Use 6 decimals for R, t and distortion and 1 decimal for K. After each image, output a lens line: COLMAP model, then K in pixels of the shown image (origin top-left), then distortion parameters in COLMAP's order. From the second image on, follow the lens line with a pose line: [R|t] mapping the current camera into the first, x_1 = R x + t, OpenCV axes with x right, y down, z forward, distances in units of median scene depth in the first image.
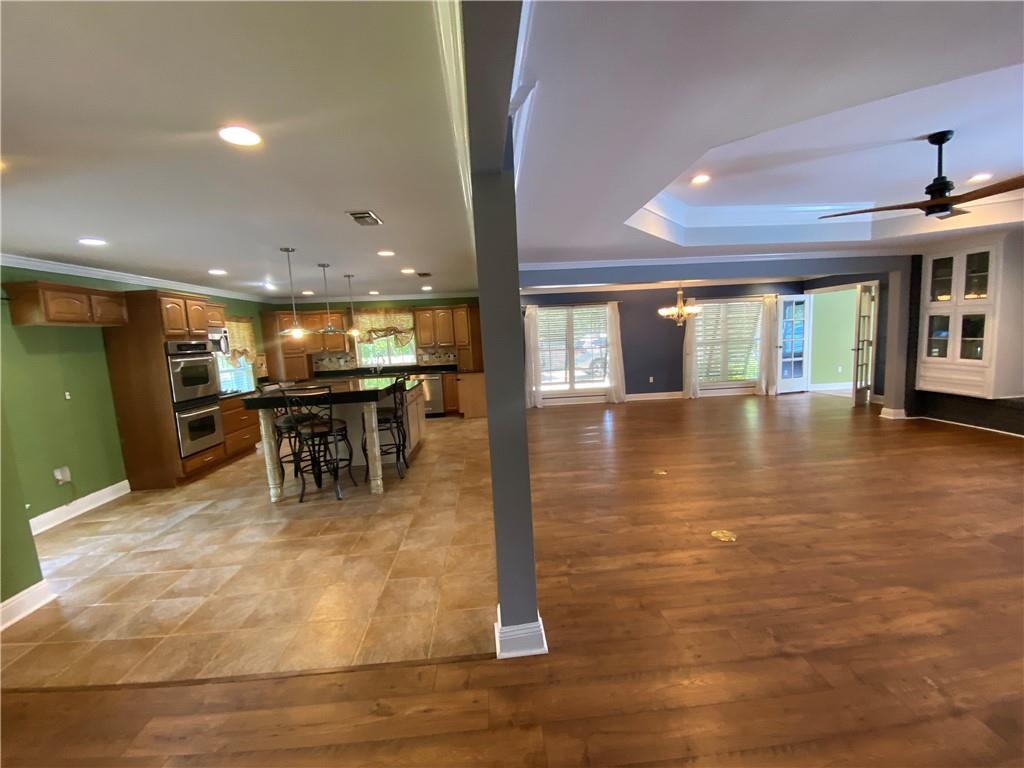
lens RADIAL K [[412.4, 0, 515.3], [0, 412.4, 386.6], [0, 0, 1]] dist [0.011584, -0.018083]
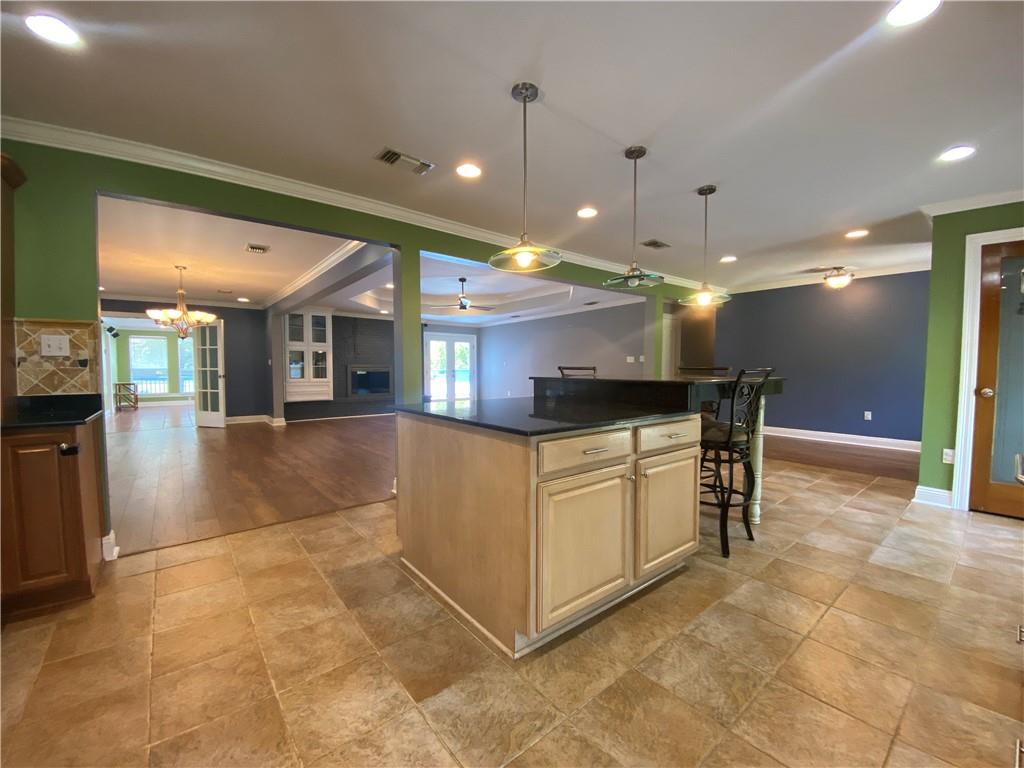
lens RADIAL K [[412.4, 0, 515.3], [0, 412.4, 386.6], [0, 0, 1]] dist [0.011584, -0.018083]
pose [[-0.580032, 0.014038, 0.814473, -0.581785], [0.128246, 0.988956, 0.074286, -0.044619], [-0.804435, 0.147541, -0.575426, 1.076426]]
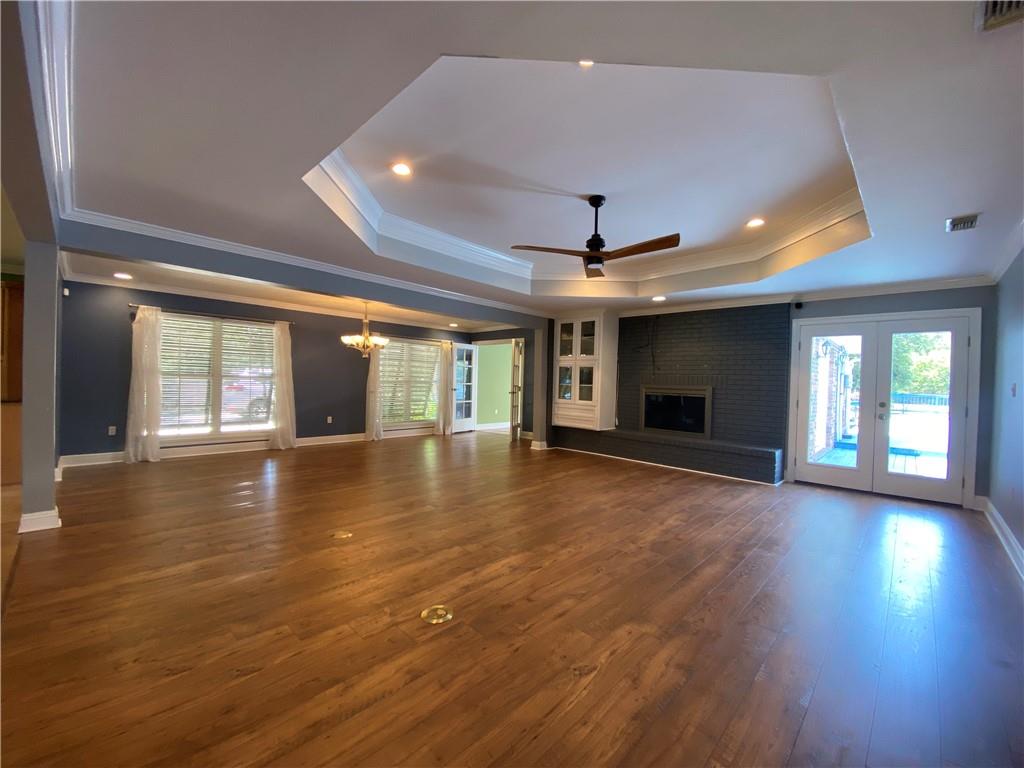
lens RADIAL K [[412.4, 0, 515.3], [0, 412.4, 386.6], [0, 0, 1]] dist [0.011584, -0.018083]
pose [[0.734991, 0.053564, 0.675958, 0.042243], [0.024319, 0.994151, -0.105221, 0.019392], [-0.677640, 0.093775, 0.729390, 0.152801]]
